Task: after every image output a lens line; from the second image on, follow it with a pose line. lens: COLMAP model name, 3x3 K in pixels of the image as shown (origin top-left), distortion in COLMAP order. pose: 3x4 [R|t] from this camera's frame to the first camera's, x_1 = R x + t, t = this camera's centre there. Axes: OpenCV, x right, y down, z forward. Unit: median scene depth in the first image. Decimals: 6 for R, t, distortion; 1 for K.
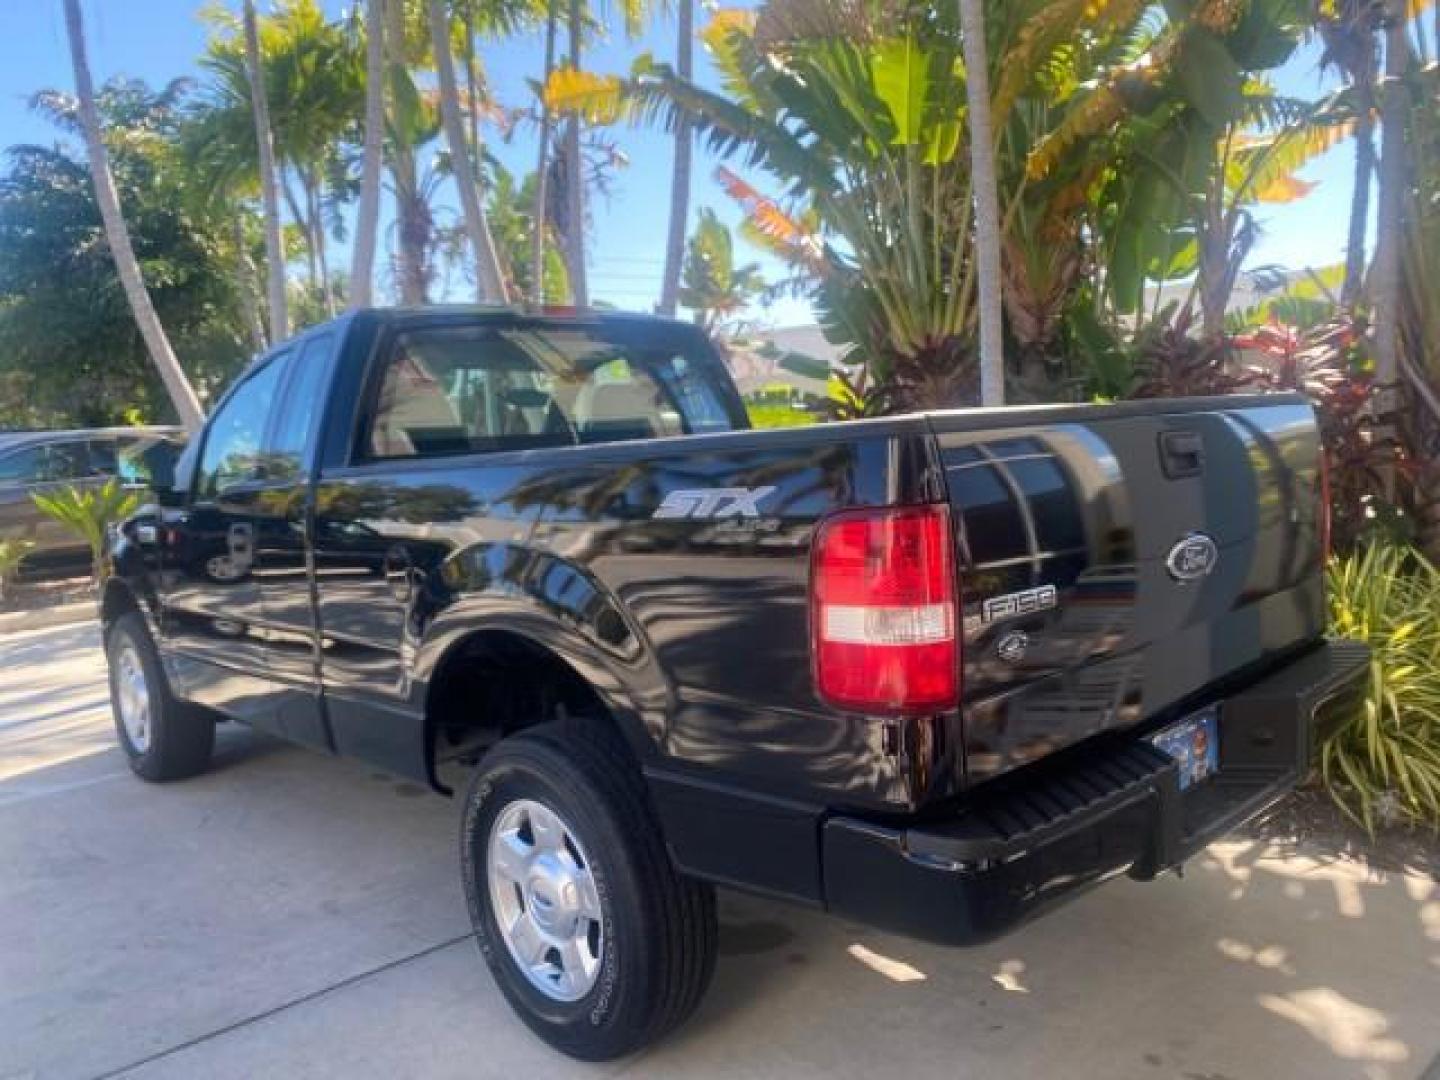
lens RADIAL K [[1110.6, 0, 717.9], [0, 1110.6, 536.6], [0, 0, 1]] dist [0.021947, -0.025944]
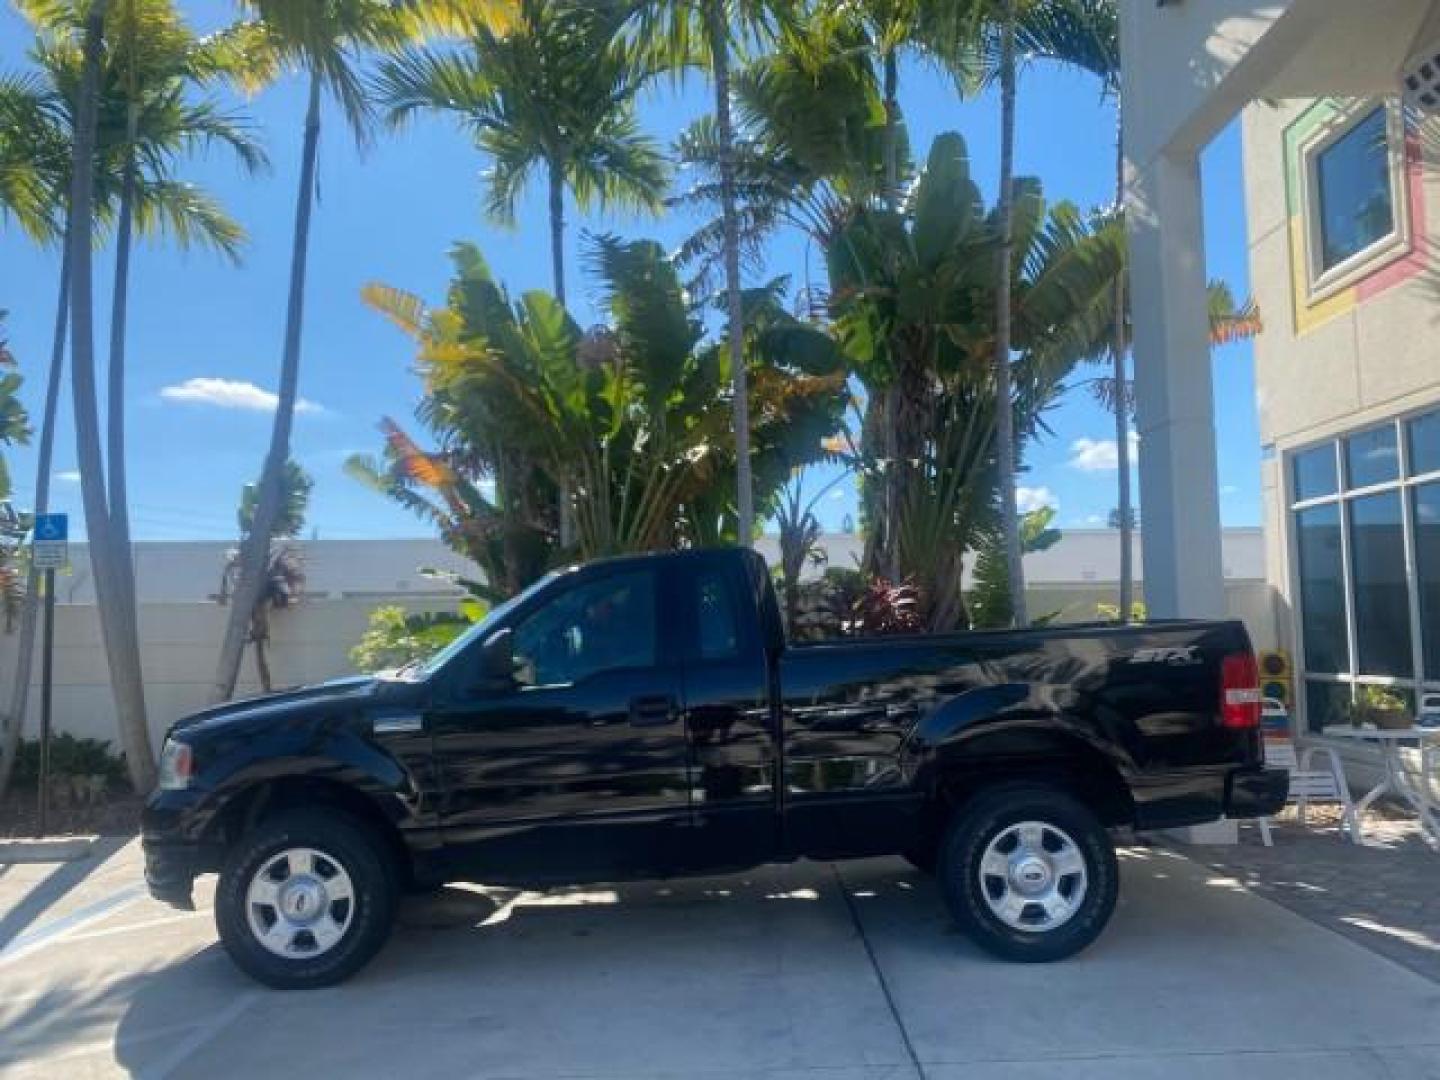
lens RADIAL K [[1110.6, 0, 718.7], [0, 1110.6, 533.5], [0, 0, 1]] dist [0.021947, -0.025944]
pose [[0.677546, 0.088531, 0.730132, -0.819344], [0.073551, 0.979596, -0.187033, 0.031568], [-0.731793, 0.180426, 0.657210, 0.024553]]
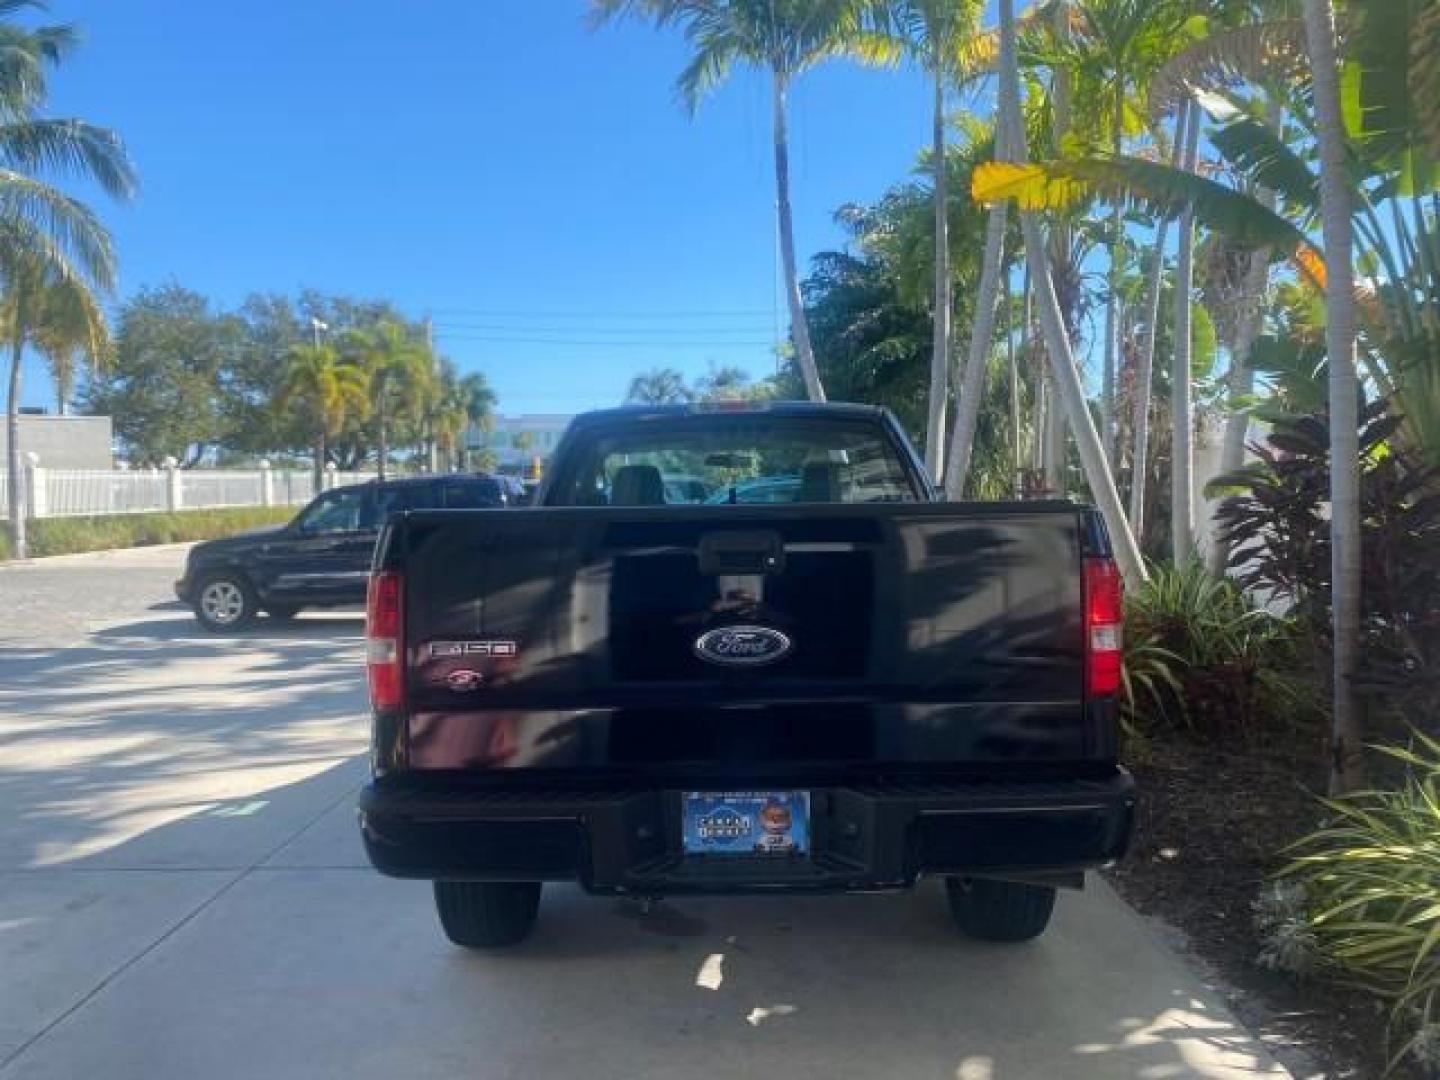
lens RADIAL K [[1110.6, 0, 712.6], [0, 1110.6, 534.3], [0, 0, 1]] dist [0.021947, -0.025944]
pose [[0.722059, 0.059731, -0.689248, 0.451709], [-0.089655, 0.995944, -0.007613, -0.031175], [0.685997, 0.067292, 0.724486, 0.060498]]
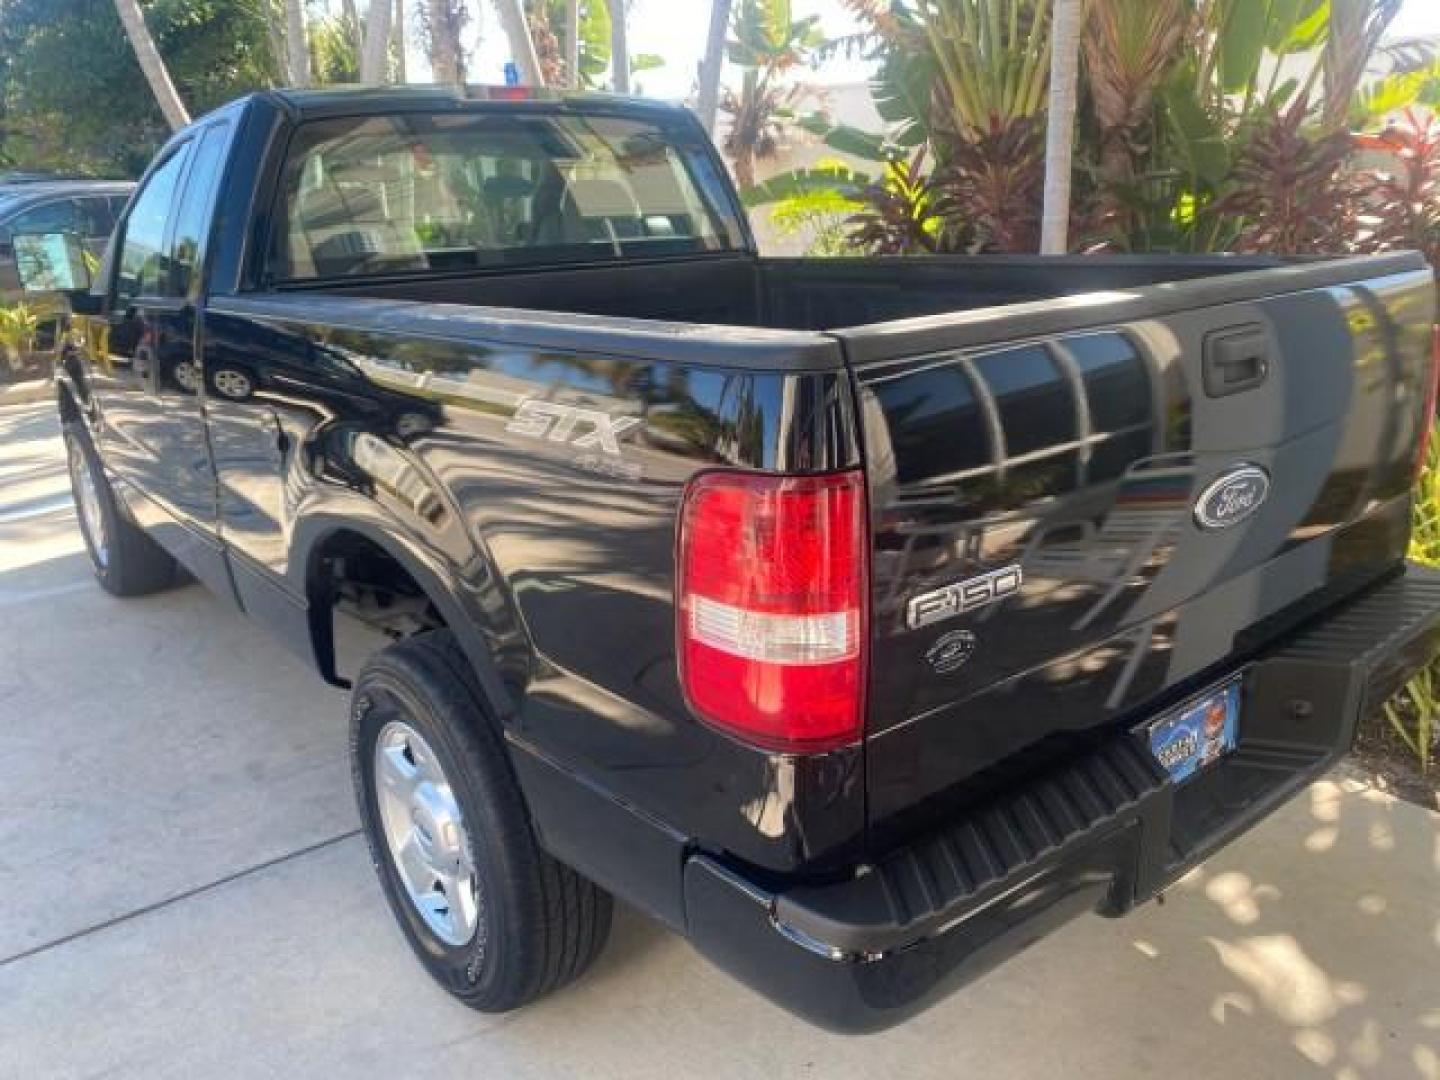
lens RADIAL K [[1110.6, 0, 715.7], [0, 1110.6, 522.7], [0, 0, 1]] dist [0.021947, -0.025944]
pose [[0.996960, 0.048995, -0.060581, 0.047133], [-0.036071, 0.979435, 0.198509, -0.039504], [0.069061, -0.195720, 0.978225, 0.089323]]
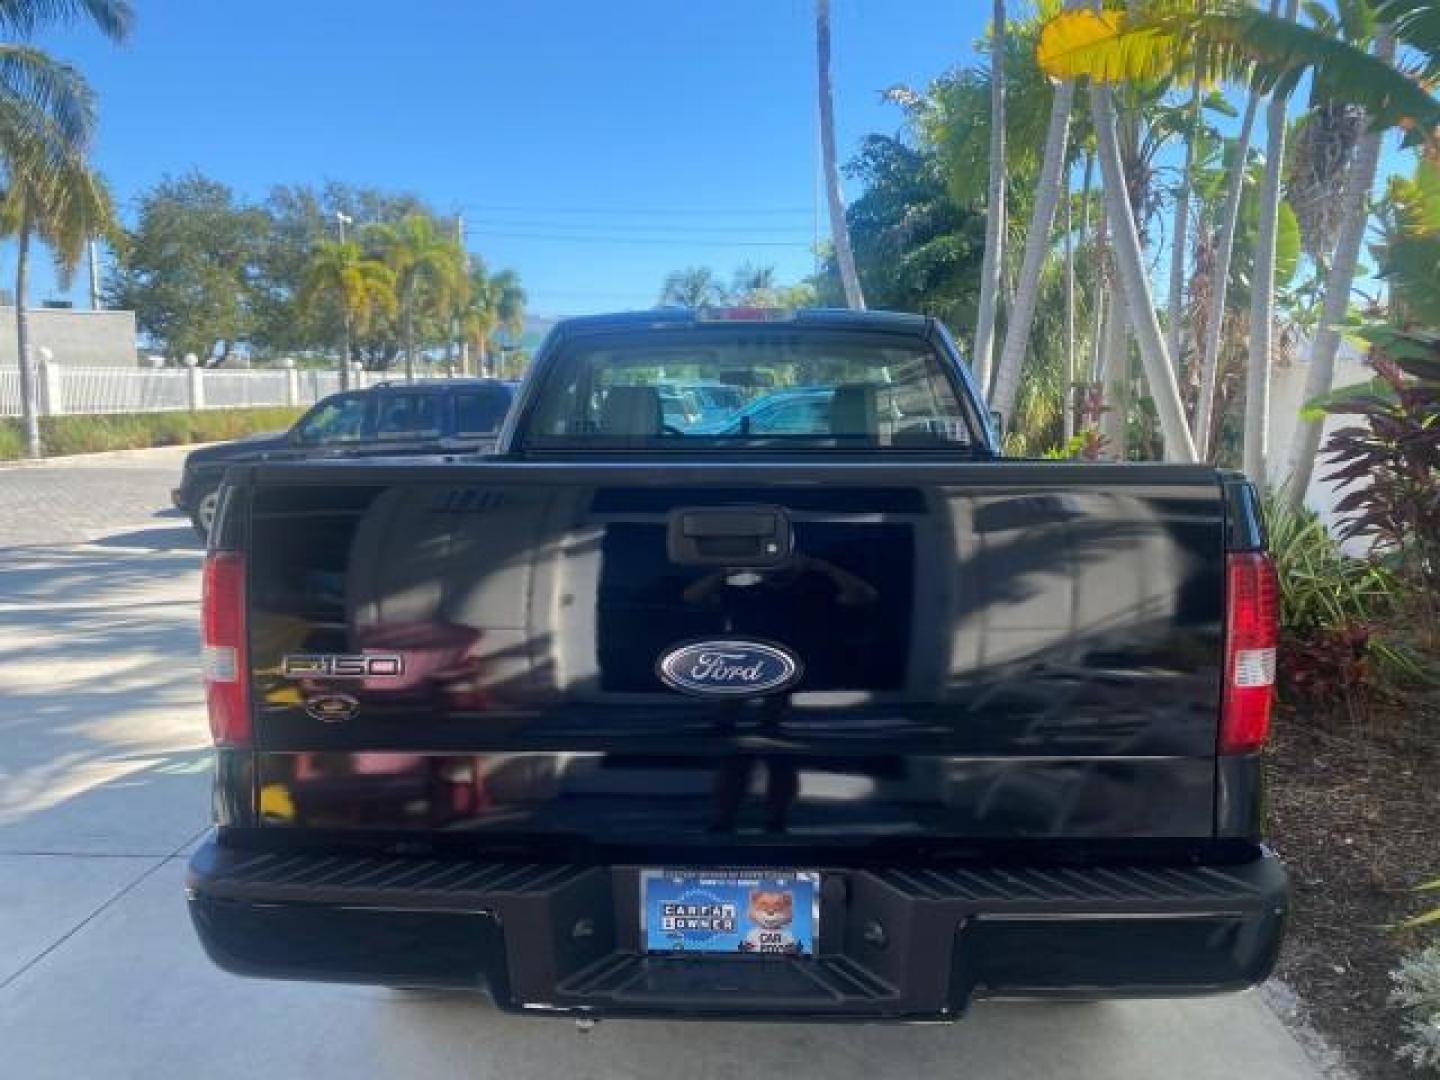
lens RADIAL K [[1110.6, 0, 725.7], [0, 1110.6, 536.5], [0, 0, 1]] dist [0.021947, -0.025944]
pose [[0.706409, 0.132273, -0.695335, 0.368689], [-0.105714, 0.991081, 0.081135, -0.052423], [0.699865, 0.016193, 0.714091, 0.169113]]
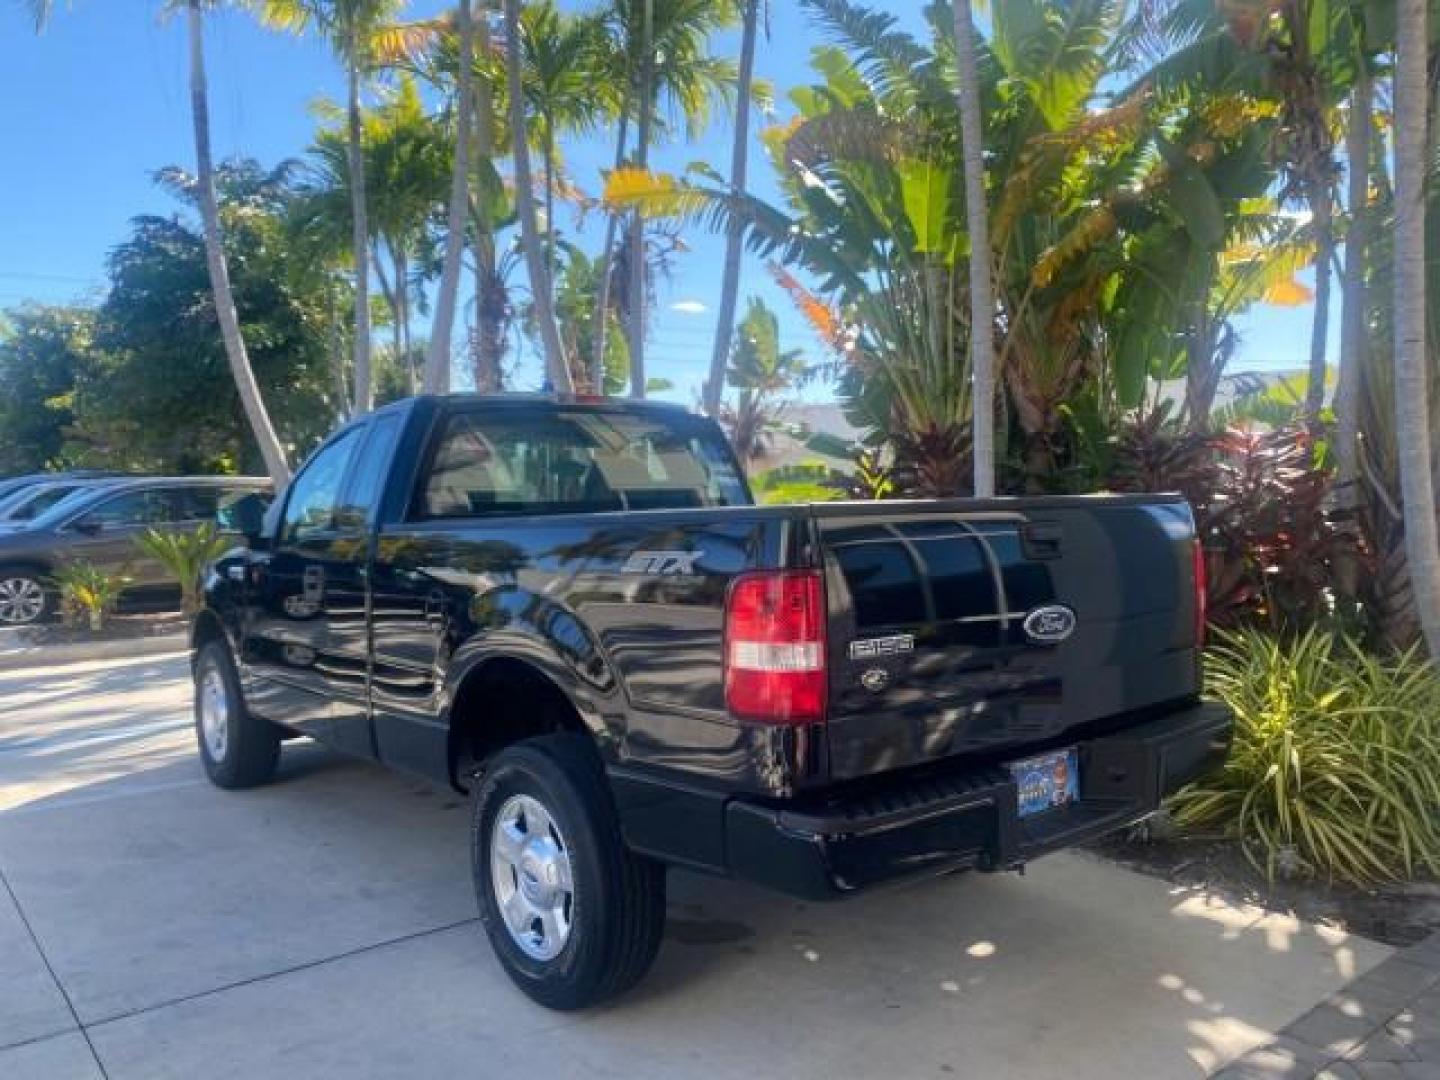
lens RADIAL K [[1110.6, 0, 724.1], [0, 1110.6, 530.4], [0, 0, 1]] dist [0.021947, -0.025944]
pose [[0.997611, 0.040435, -0.056016, 0.047908], [-0.043965, 0.997026, -0.063295, 0.003895], [0.053290, 0.065606, 0.996422, -0.108198]]
